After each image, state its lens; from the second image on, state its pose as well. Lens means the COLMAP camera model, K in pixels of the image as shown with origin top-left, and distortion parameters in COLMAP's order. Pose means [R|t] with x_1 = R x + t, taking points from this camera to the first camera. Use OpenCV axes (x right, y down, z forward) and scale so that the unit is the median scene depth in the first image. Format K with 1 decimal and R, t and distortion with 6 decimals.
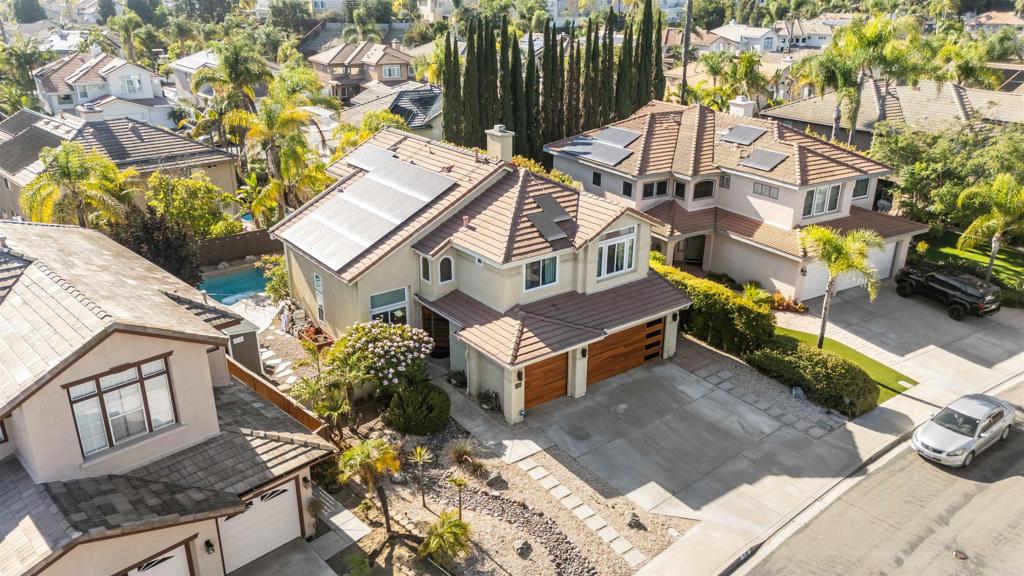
lens RADIAL K [[757.6, 0, 514.0], [0, 757.6, 284.7], [0, 0, 1]] dist [0.084838, -0.088309]
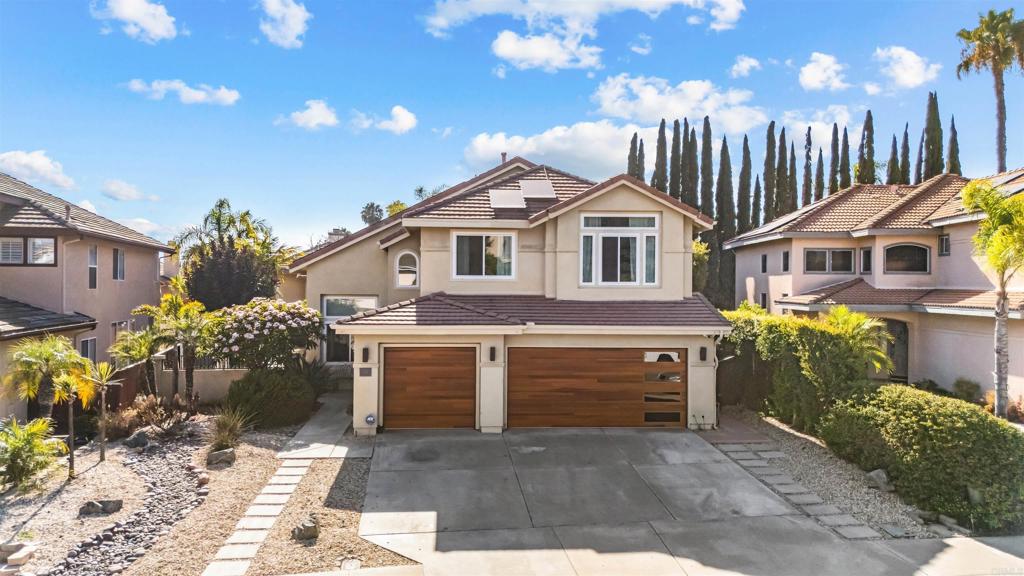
lens RADIAL K [[757.6, 0, 514.0], [0, 757.6, 284.7], [0, 0, 1]] dist [0.084838, -0.088309]
pose [[0.842172, -0.001119, -0.539207, 0.450388], [-0.198271, 0.929297, -0.311602, 0.229456], [0.501432, 0.369332, 0.782406, 0.473643]]
